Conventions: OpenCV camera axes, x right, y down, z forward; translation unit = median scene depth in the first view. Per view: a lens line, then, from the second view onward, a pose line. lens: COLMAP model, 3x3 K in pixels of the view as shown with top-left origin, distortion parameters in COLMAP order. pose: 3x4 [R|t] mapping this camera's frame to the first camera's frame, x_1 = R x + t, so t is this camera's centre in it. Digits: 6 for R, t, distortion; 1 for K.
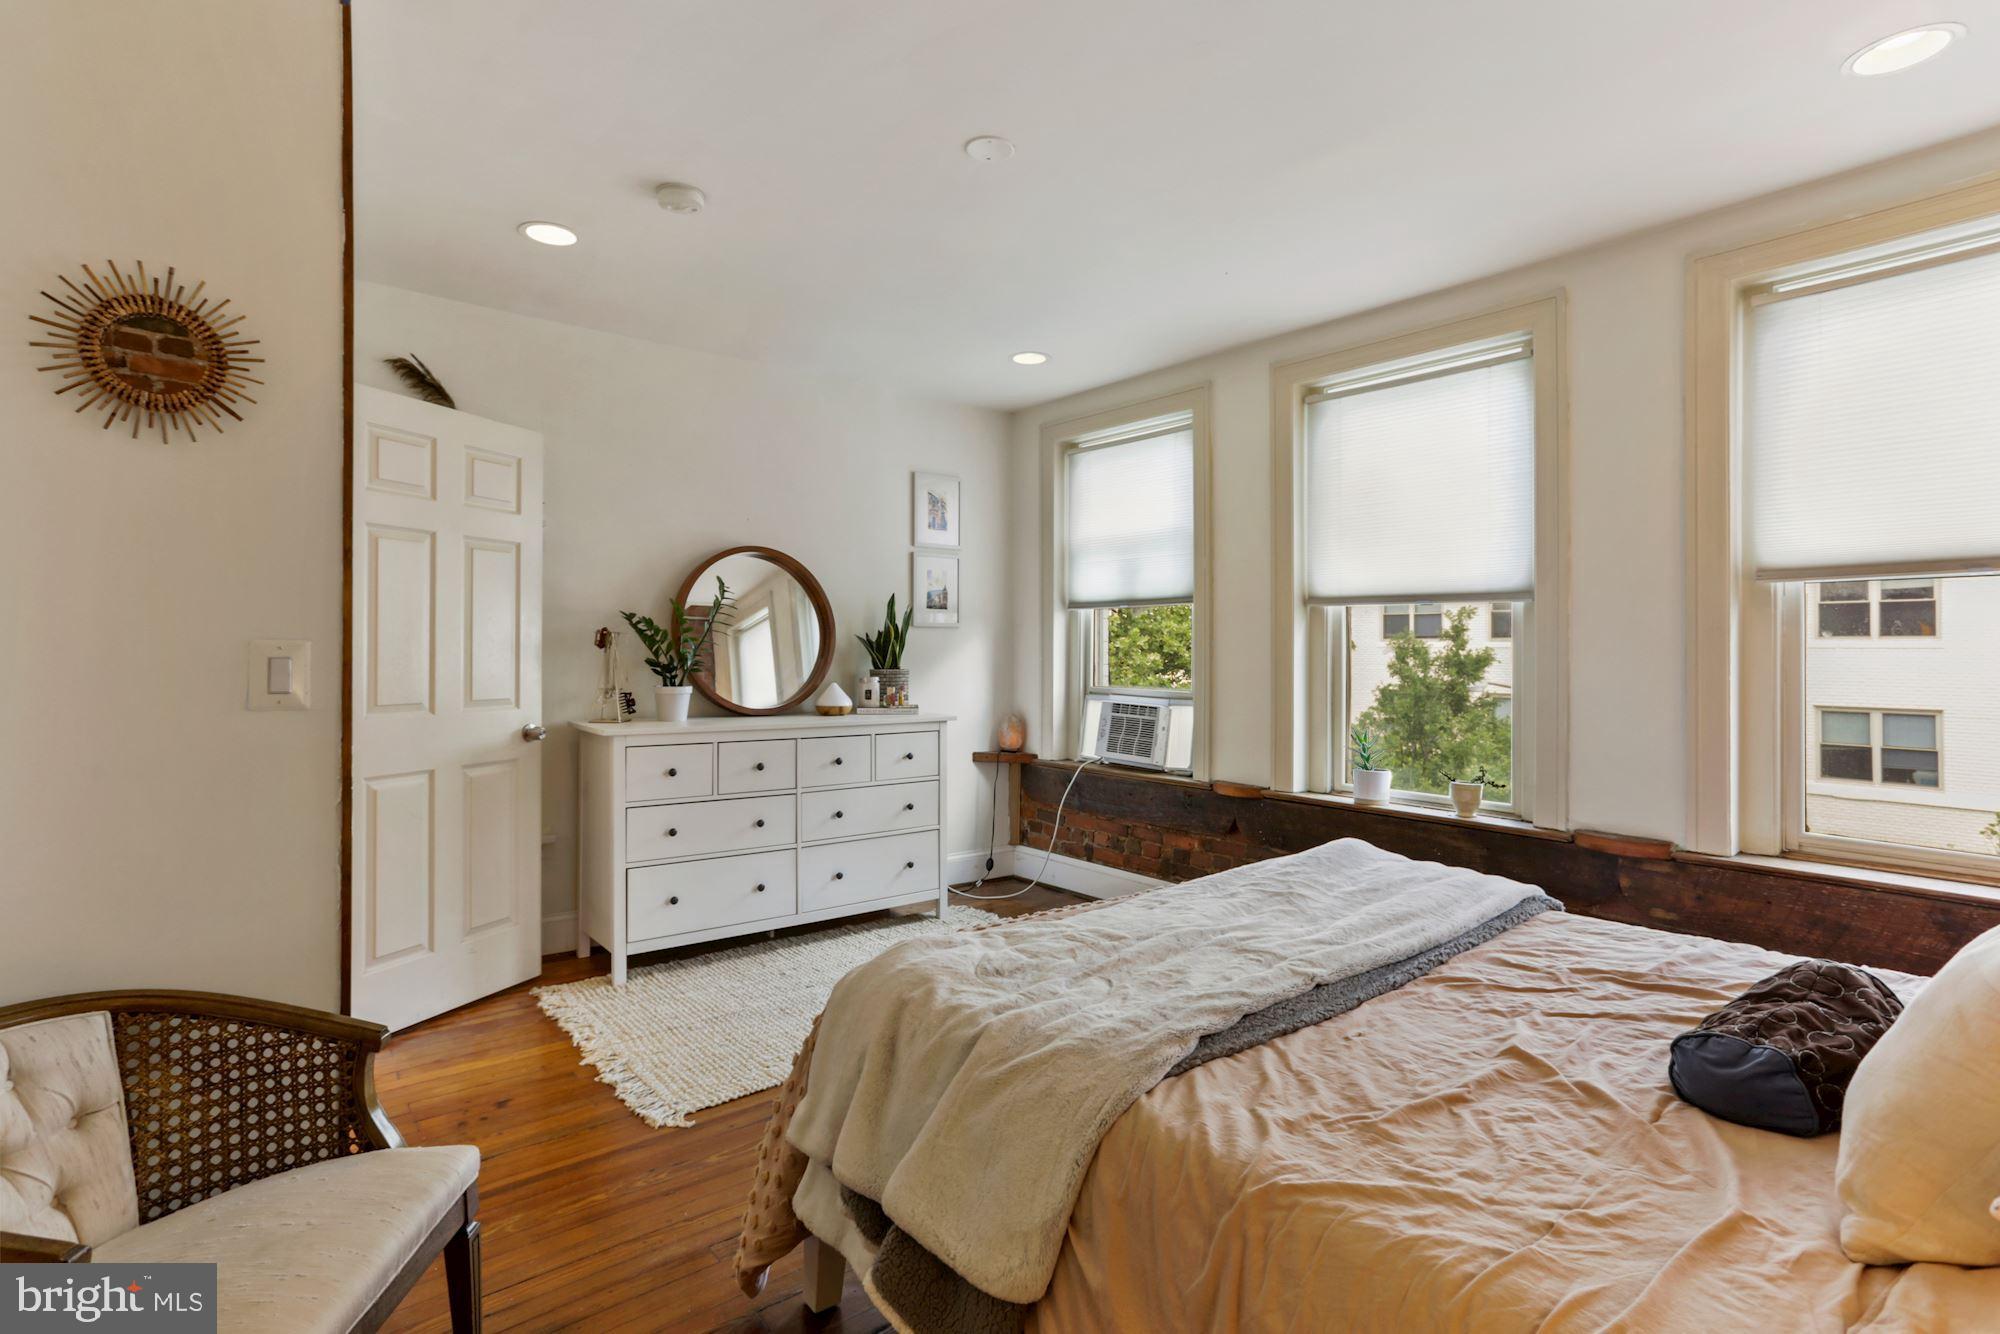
lens RADIAL K [[982.4, 0, 999.3], [0, 982.4, 658.7], [0, 0, 1]] dist [0.001244, 0.000290]
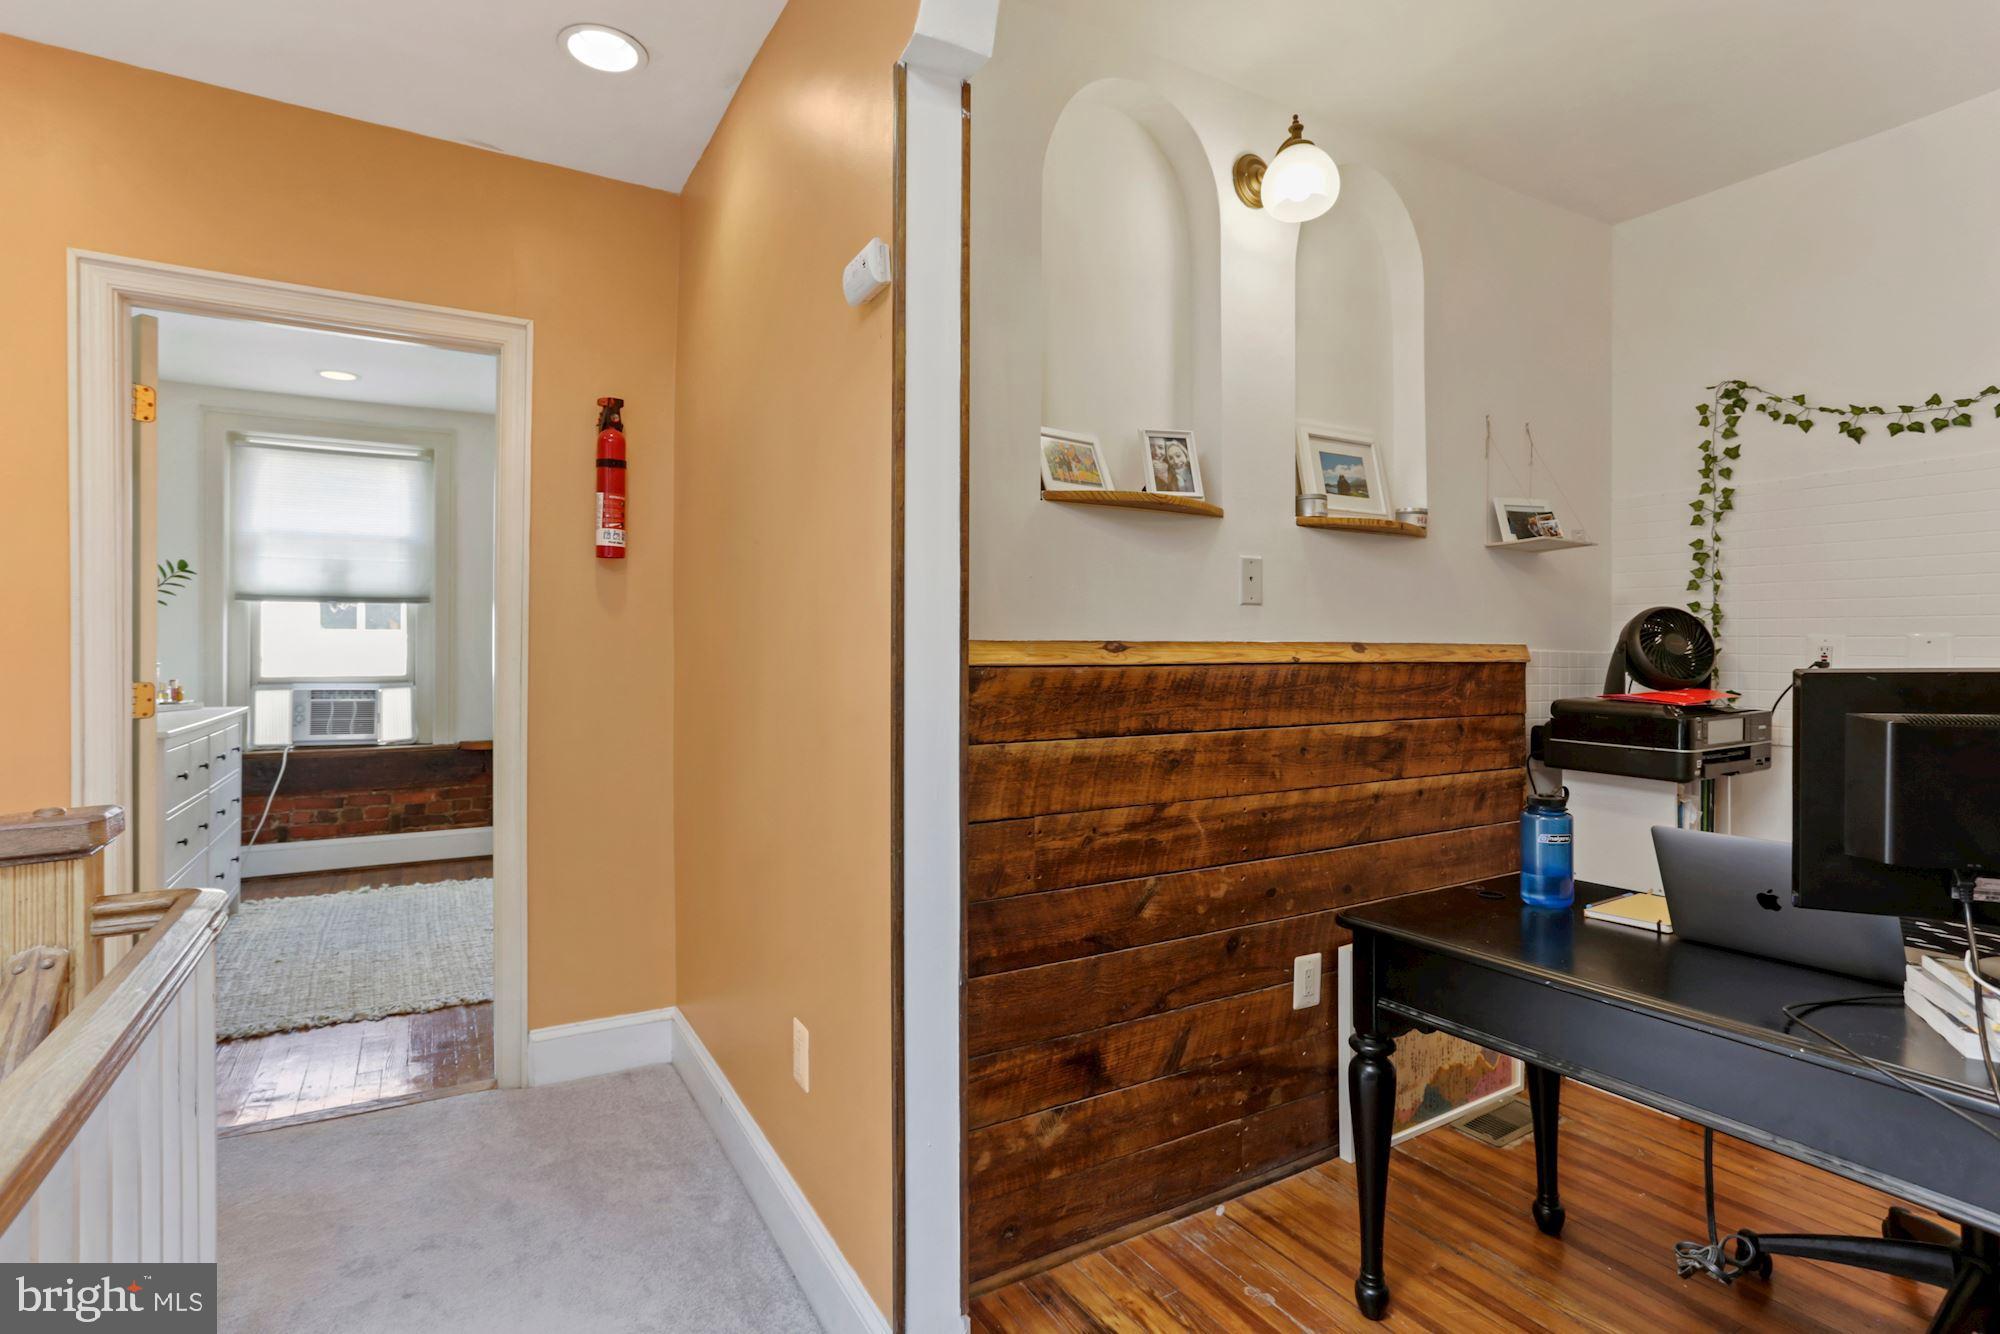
lens RADIAL K [[982.4, 0, 1000.5], [0, 982.4, 657.1], [0, 0, 1]] dist [0.001244, 0.000290]
pose [[0.156052, -0.011316, 0.987684, -0.873828], [0.004418, 0.999932, 0.010758, 0.000571], [-0.987739, 0.002684, 0.156091, 0.079641]]
